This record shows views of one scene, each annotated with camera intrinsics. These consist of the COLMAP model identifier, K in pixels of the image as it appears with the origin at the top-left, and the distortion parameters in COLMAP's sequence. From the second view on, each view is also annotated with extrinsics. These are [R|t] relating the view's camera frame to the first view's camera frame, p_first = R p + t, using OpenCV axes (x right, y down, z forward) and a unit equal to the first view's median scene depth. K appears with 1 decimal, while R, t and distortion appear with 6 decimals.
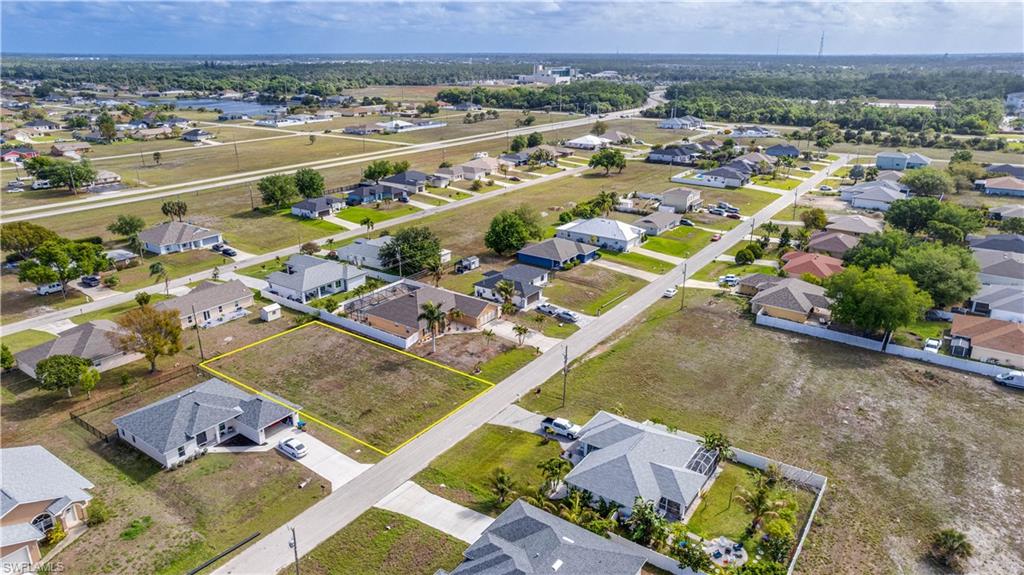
lens RADIAL K [[651.2, 0, 509.9], [0, 651.2, 290.2], [0, 0, 1]] dist [-0.047733, 0.059560]
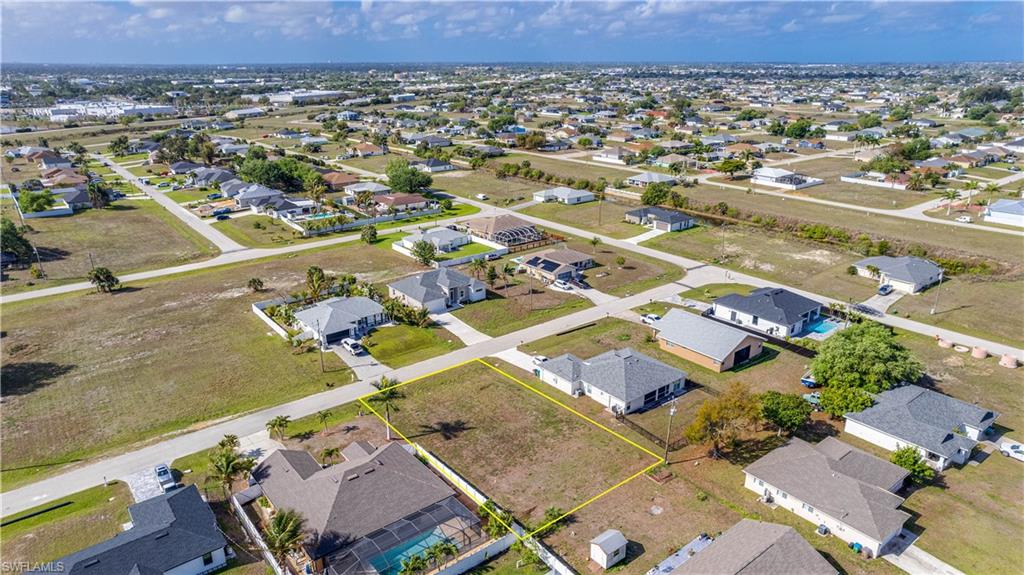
lens RADIAL K [[652.3, 0, 514.9], [0, 652.3, 304.7], [0, 0, 1]] dist [-0.043839, 0.060774]
pose [[-0.961692, -0.096598, 0.256549, -0.383610], [0.095856, 0.758284, 0.644839, -0.455012], [-0.256827, 0.644729, -0.719976, 1.193373]]
